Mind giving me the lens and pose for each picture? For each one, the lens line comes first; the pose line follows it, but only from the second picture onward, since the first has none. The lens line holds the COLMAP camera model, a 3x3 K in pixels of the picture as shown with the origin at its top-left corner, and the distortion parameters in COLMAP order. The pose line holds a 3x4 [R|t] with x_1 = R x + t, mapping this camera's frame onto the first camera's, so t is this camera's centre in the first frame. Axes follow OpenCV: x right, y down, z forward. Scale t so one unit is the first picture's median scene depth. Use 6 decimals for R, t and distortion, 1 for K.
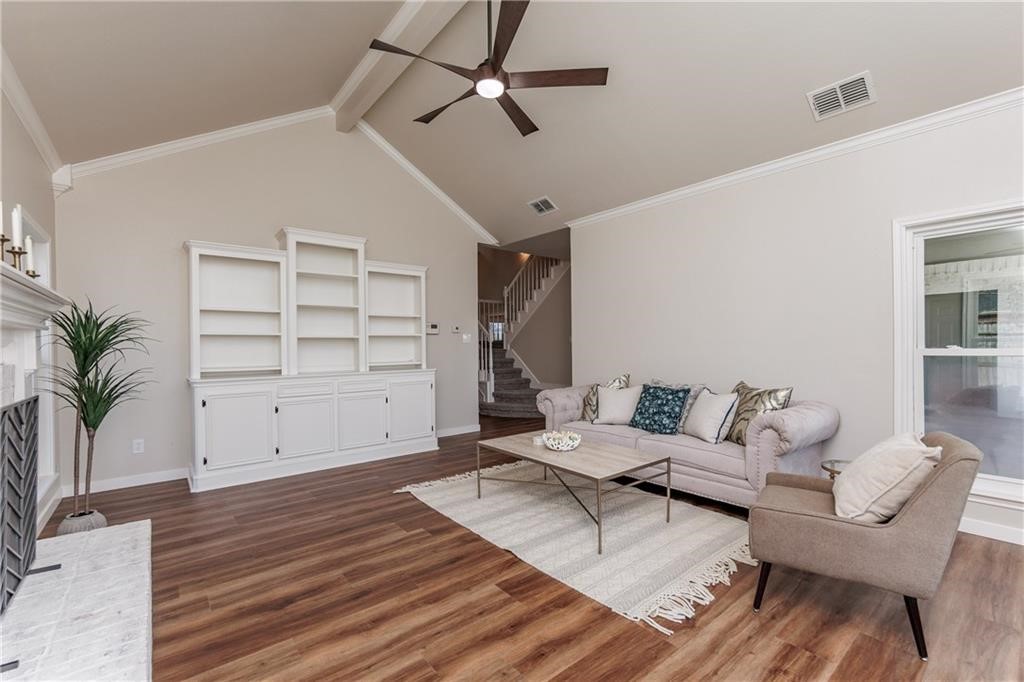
lens RADIAL K [[438.0, 0, 522.1], [0, 438.0, 341.0], [0, 0, 1]] dist [-0.002104, 0.001247]
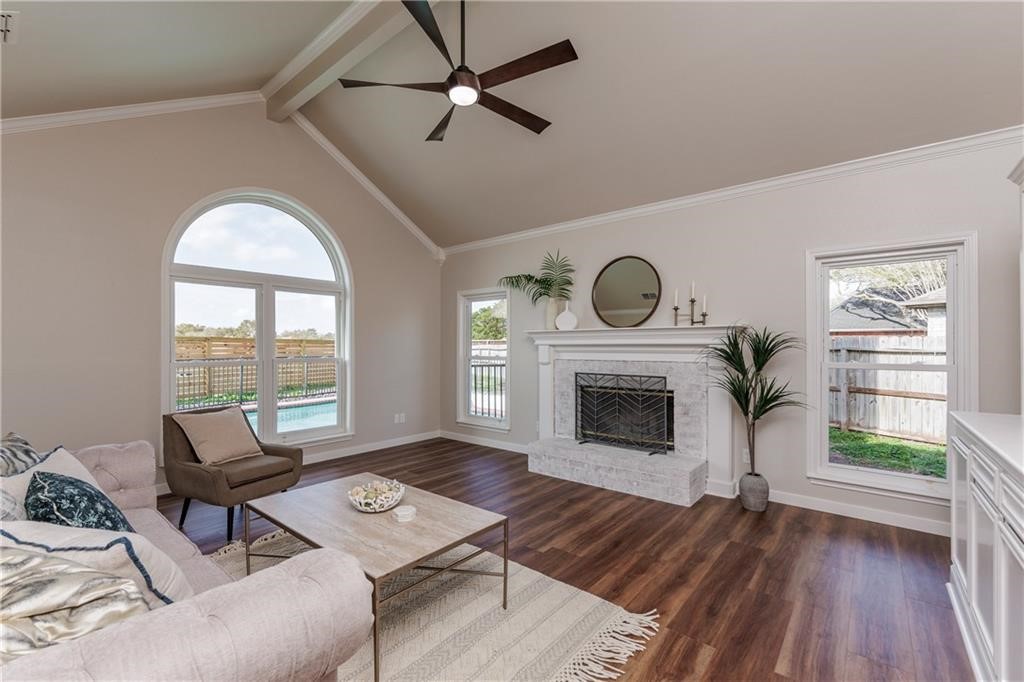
lens RADIAL K [[438.0, 0, 507.6], [0, 438.0, 343.8], [0, 0, 1]] dist [-0.002104, 0.001247]
pose [[-0.985511, 0.006175, -0.169496, 0.001152], [0.008900, 0.999843, -0.015323, -0.004105], [0.169375, -0.016610, -0.985412, 1.377453]]
